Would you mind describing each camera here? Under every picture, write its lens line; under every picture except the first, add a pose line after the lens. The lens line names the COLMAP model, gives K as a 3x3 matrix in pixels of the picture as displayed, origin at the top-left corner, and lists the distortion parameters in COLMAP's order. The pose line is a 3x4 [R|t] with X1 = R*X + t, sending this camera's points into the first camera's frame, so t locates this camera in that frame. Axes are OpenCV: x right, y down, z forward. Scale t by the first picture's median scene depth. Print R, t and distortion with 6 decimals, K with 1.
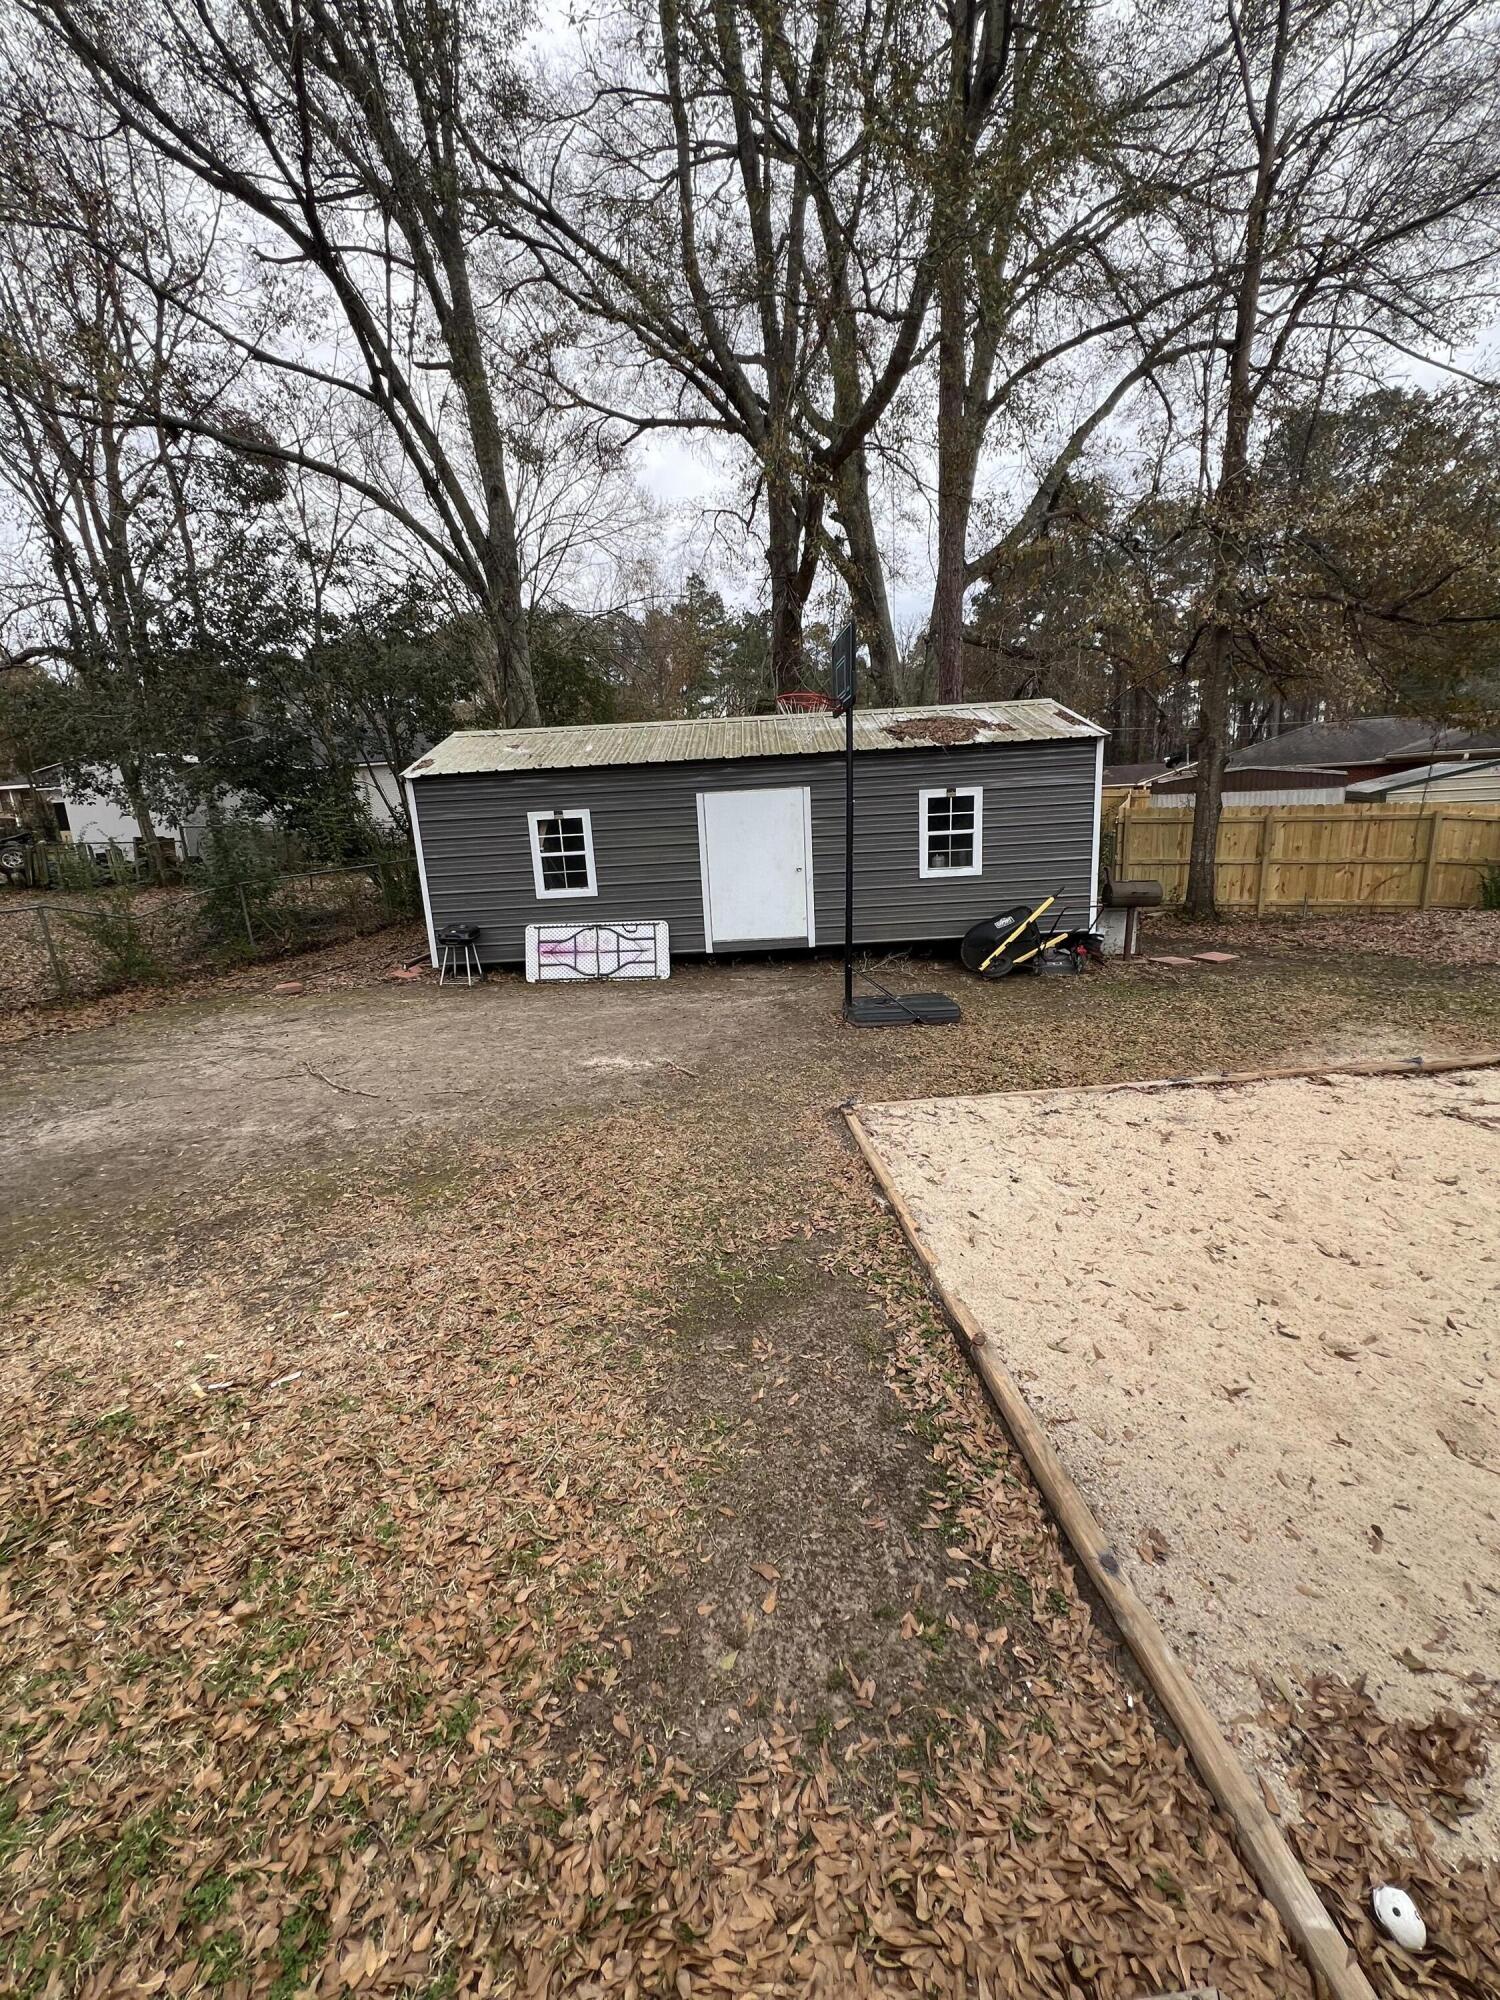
lens RADIAL K [[796.6, 0, 751.1], [0, 796.6, 998.6], [0, 0, 1]] dist [-0.003662, 0.000845]
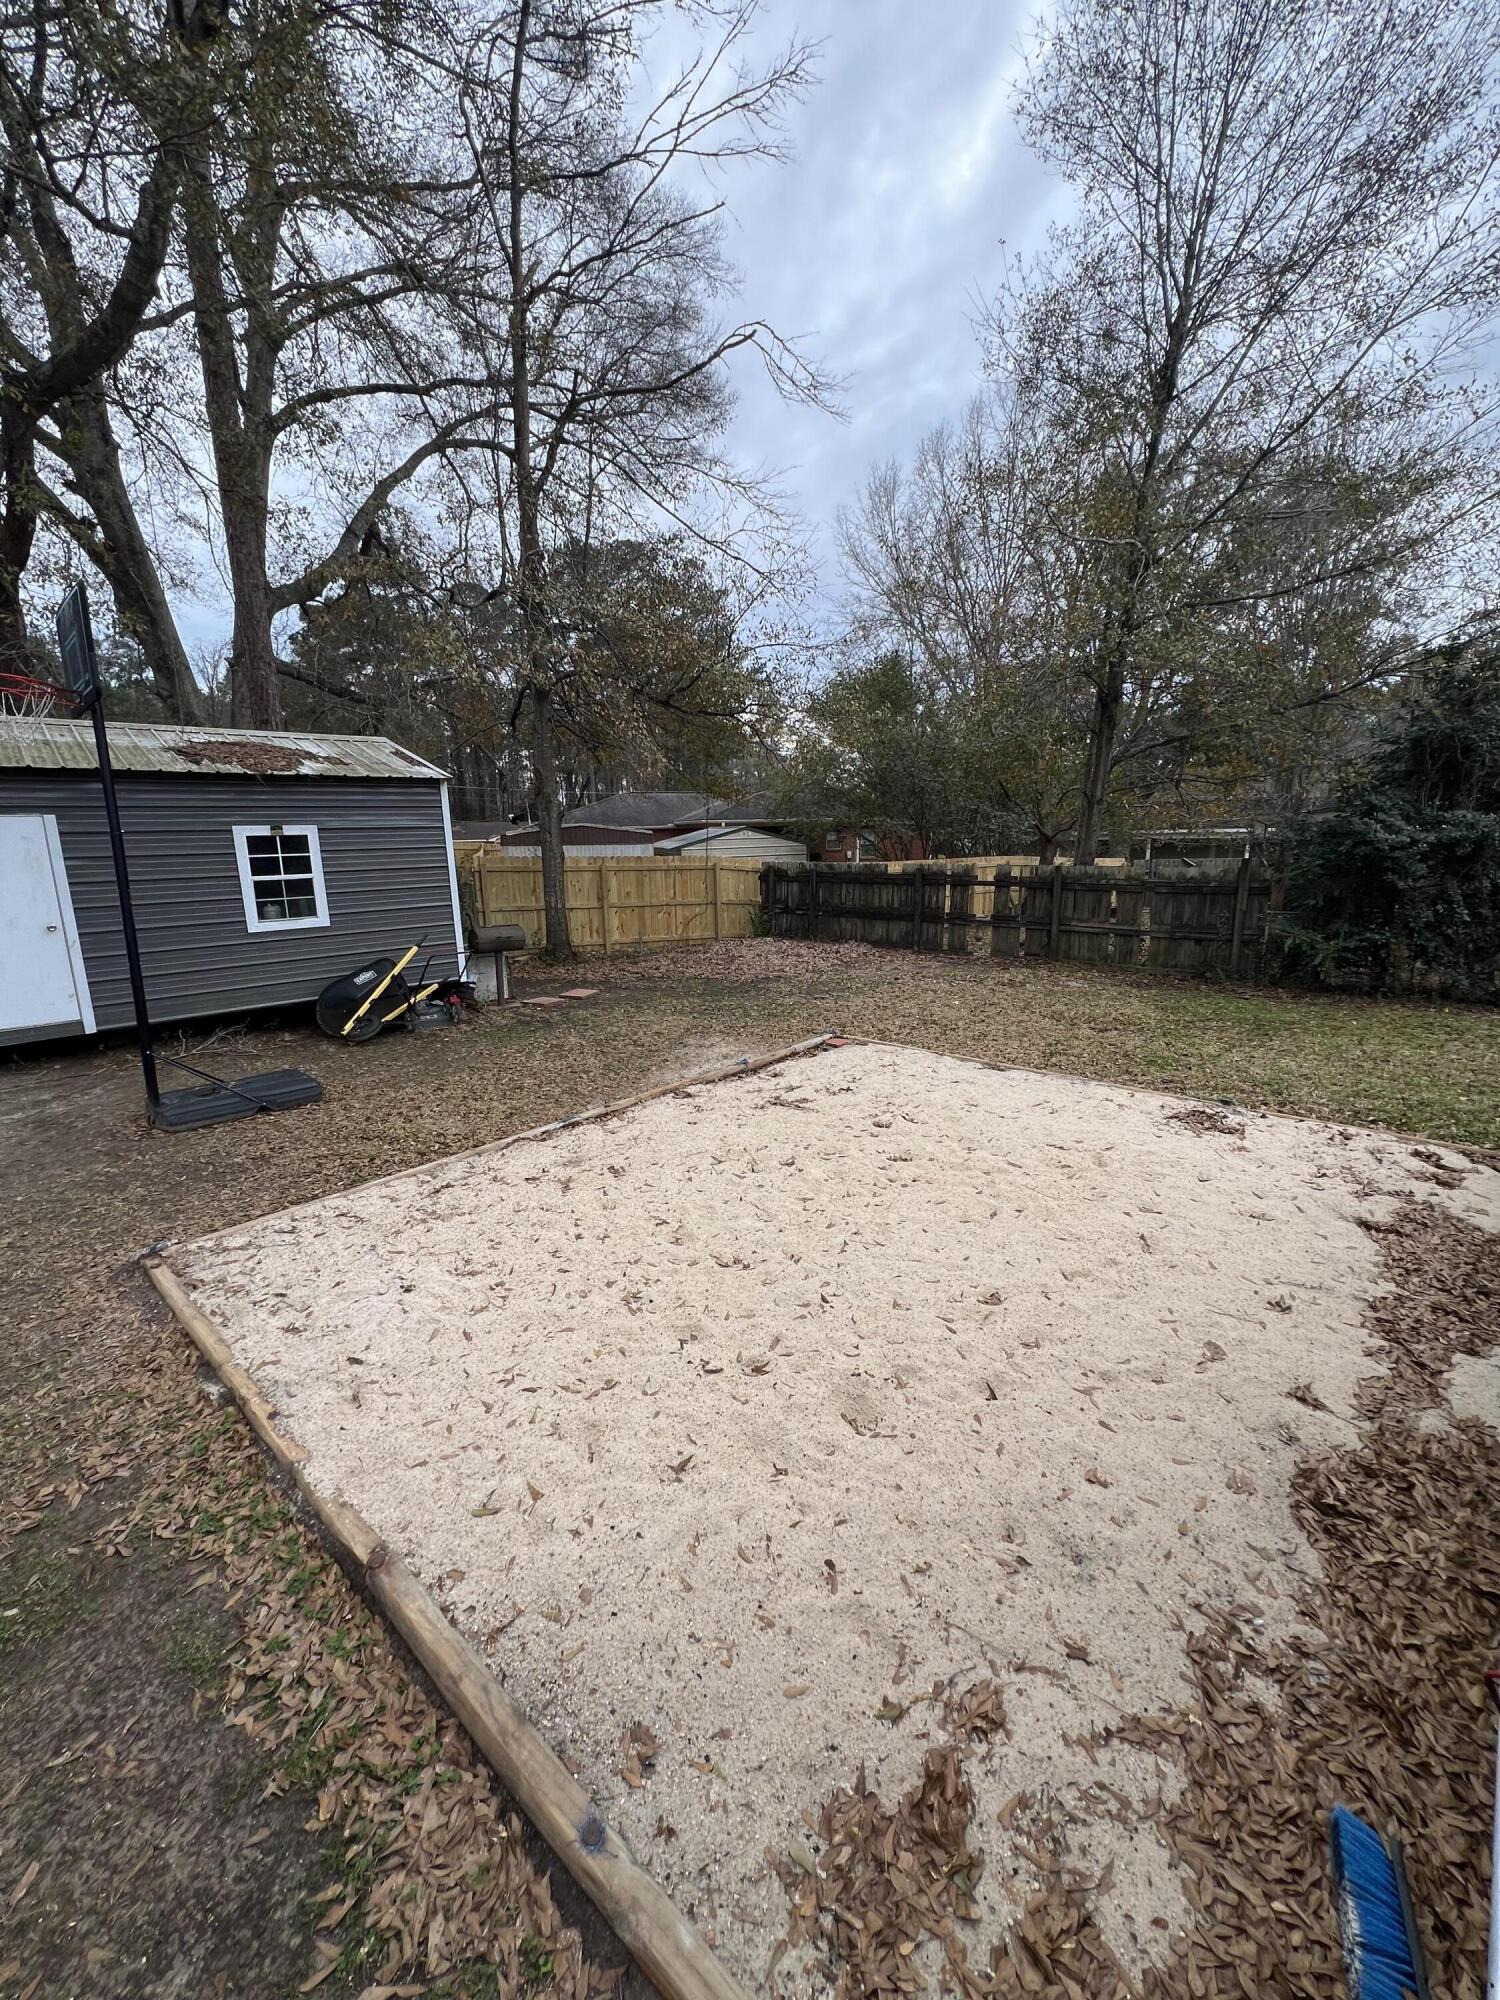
lens RADIAL K [[796.6, 0, 748.8], [0, 796.6, 999.5], [0, 0, 1]] dist [-0.003662, 0.000845]
pose [[0.732365, -0.101978, 0.673233, 0.033677], [0.145745, 0.989284, -0.008695, -0.001860], [-0.665132, 0.104489, 0.739379, 0.067807]]
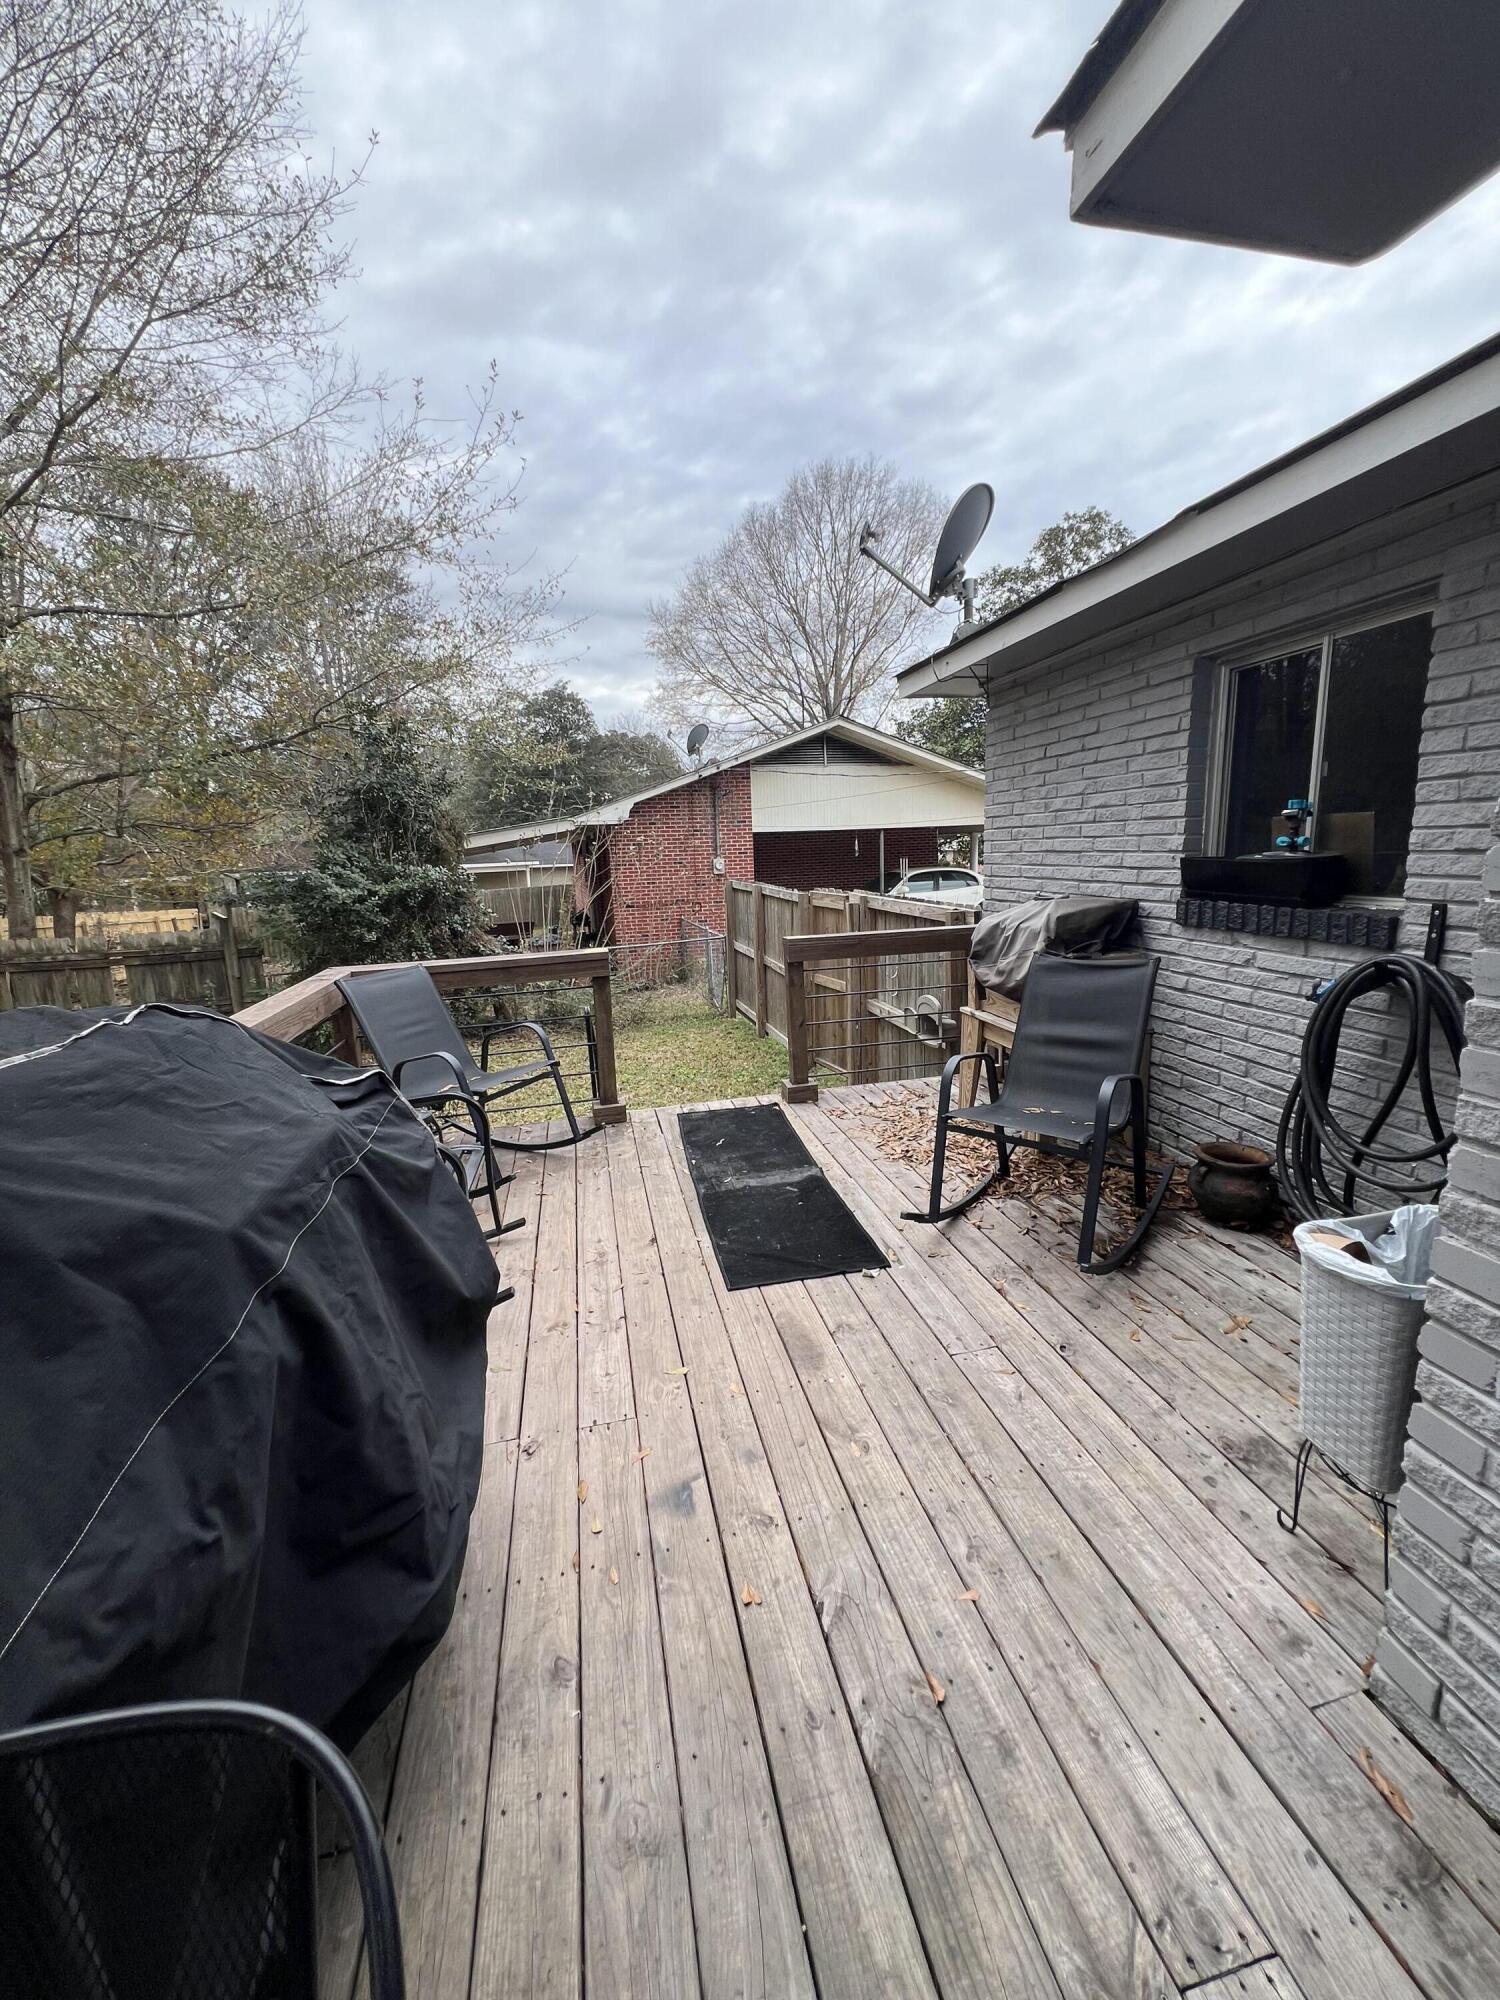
lens RADIAL K [[796.6, 0, 751.1], [0, 796.6, 1001.1], [0, 0, 1]] dist [-0.003662, 0.000845]
pose [[-0.141845, -0.132157, 0.981027, 0.280092], [0.278445, 0.945706, 0.167658, 0.007467], [-0.949920, 0.296944, -0.097345, -0.090311]]
